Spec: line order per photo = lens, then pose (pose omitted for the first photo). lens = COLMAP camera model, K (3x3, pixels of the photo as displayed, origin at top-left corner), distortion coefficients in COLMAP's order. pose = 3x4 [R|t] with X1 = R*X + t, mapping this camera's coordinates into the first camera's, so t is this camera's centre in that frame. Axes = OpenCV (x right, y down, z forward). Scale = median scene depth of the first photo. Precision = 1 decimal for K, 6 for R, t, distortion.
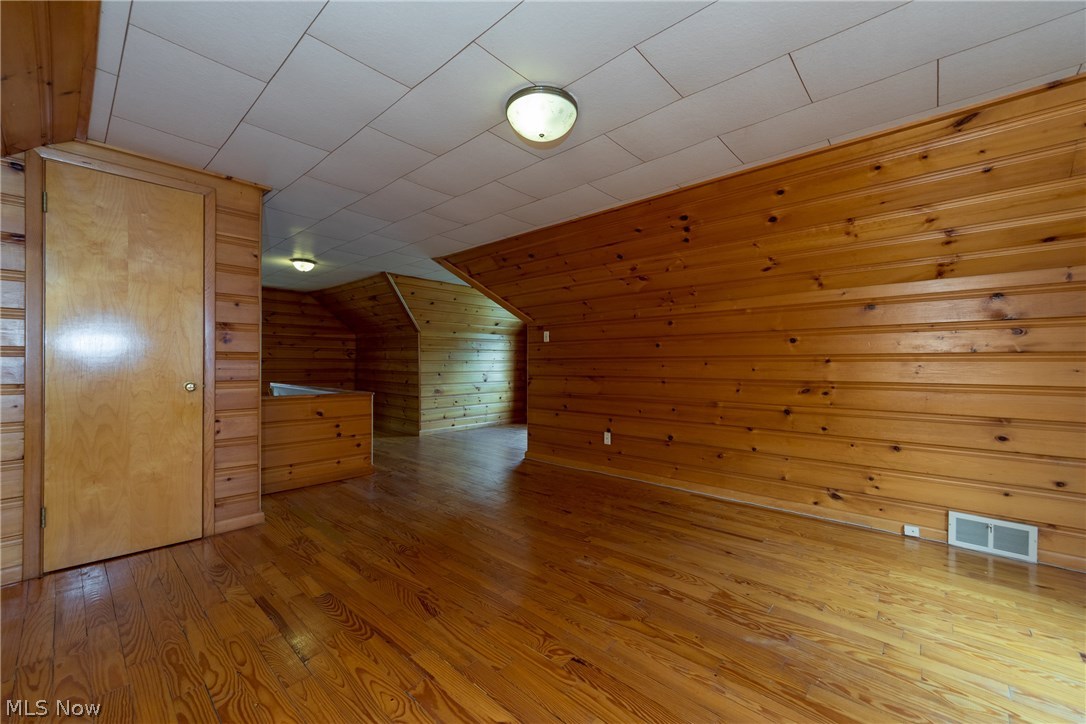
lens RADIAL K [[422.4, 0, 565.6], [0, 422.4, 363.6], [0, 0, 1]] dist [0.006096, 0.000064]
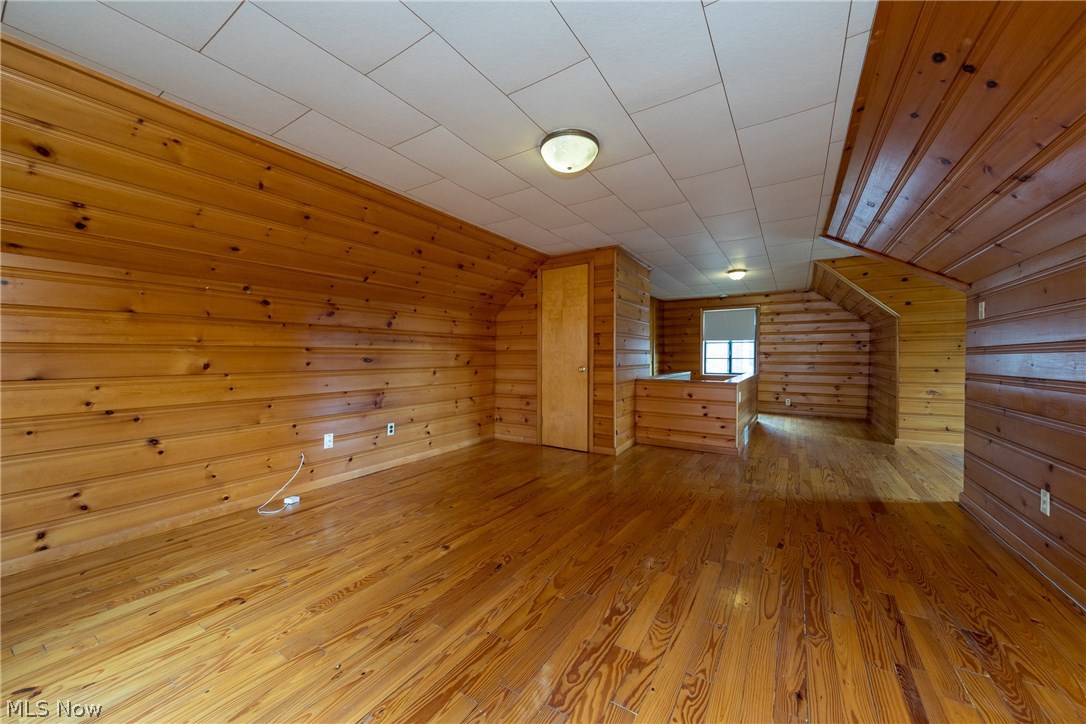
lens RADIAL K [[394.7, 0, 545.1], [0, 394.7, 360.3], [0, 0, 1]] dist [0.007530, -0.000979]
pose [[0.157517, 0.006351, -0.987496, 0.736436], [0.001740, 0.999976, 0.006709, 0.003716], [0.987515, -0.002775, 0.157503, 0.516381]]
